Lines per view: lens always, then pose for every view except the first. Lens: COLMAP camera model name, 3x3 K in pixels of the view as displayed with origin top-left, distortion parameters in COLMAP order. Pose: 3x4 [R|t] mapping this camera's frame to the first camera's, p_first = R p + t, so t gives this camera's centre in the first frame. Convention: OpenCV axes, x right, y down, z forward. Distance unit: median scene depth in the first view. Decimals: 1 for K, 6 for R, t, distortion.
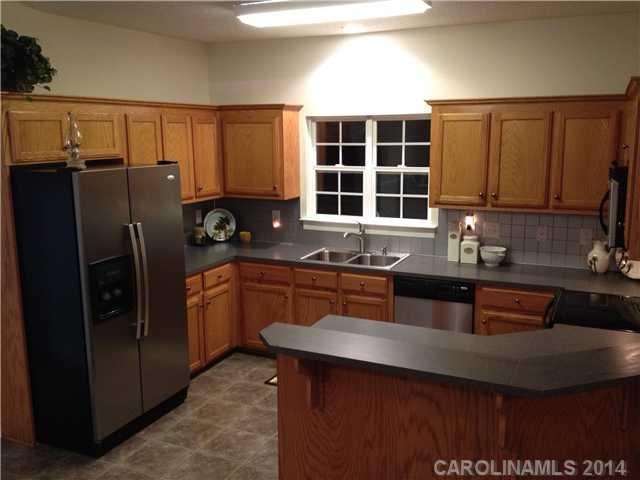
lens RADIAL K [[592.0, 0, 320.0], [0, 592.0, 240.0], [0, 0, 1]] dist [0.191147, -0.441860]
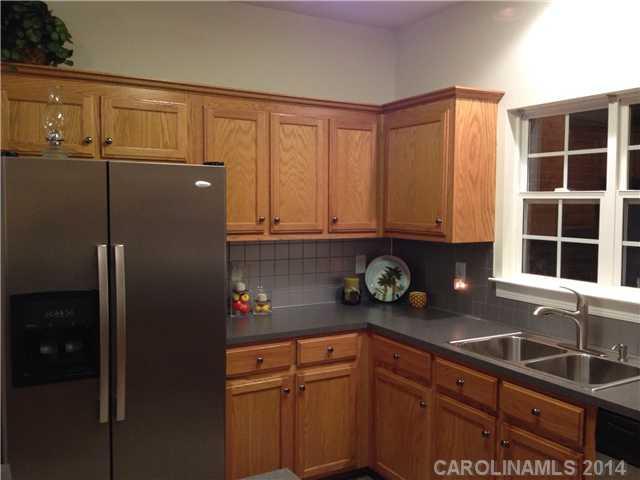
lens RADIAL K [[592.0, 0, 320.0], [0, 592.0, 240.0], [0, 0, 1]] dist [0.191147, -0.441860]
pose [[0.817400, 0.051123, -0.573798, 0.182253], [-0.118660, 0.989637, -0.080864, -0.004426], [0.563717, 0.134186, 0.814995, 0.418449]]
